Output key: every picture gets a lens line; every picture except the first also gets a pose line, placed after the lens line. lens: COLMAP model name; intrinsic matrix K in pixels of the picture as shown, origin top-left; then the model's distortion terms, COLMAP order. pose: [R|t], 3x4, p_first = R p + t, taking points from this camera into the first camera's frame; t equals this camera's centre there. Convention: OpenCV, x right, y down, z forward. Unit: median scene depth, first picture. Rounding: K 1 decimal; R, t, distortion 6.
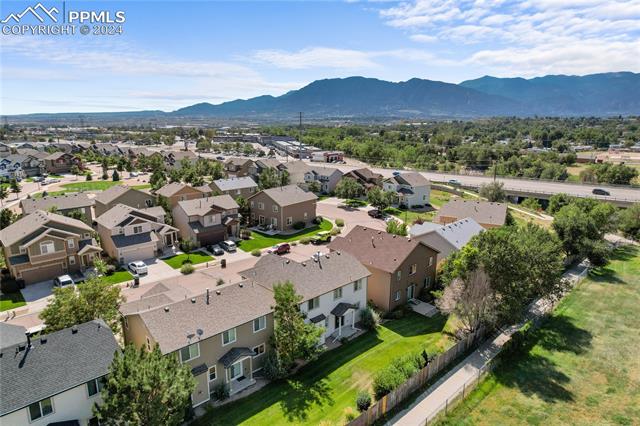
lens RADIAL K [[413.8, 0, 320.0], [0, 413.8, 213.0], [0, 0, 1]] dist [-0.083009, 0.076797]
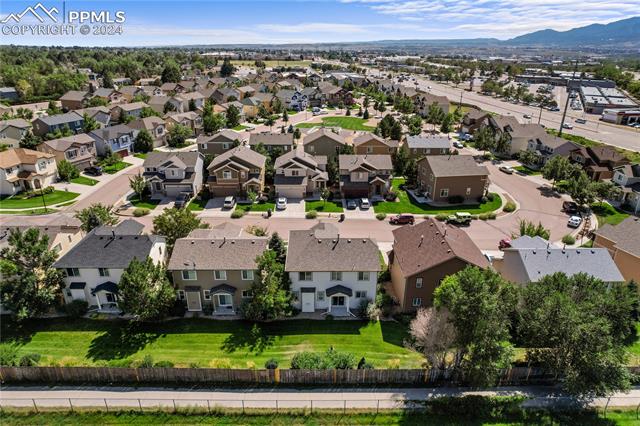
lens RADIAL K [[413.8, 0, 320.0], [0, 413.8, 213.0], [0, 0, 1]] dist [-0.083009, 0.076797]
pose [[0.723726, 0.265321, -0.637044, 0.515604], [-0.156157, 0.962155, 0.223321, -0.157360], [0.672187, -0.062144, 0.737769, 0.137345]]
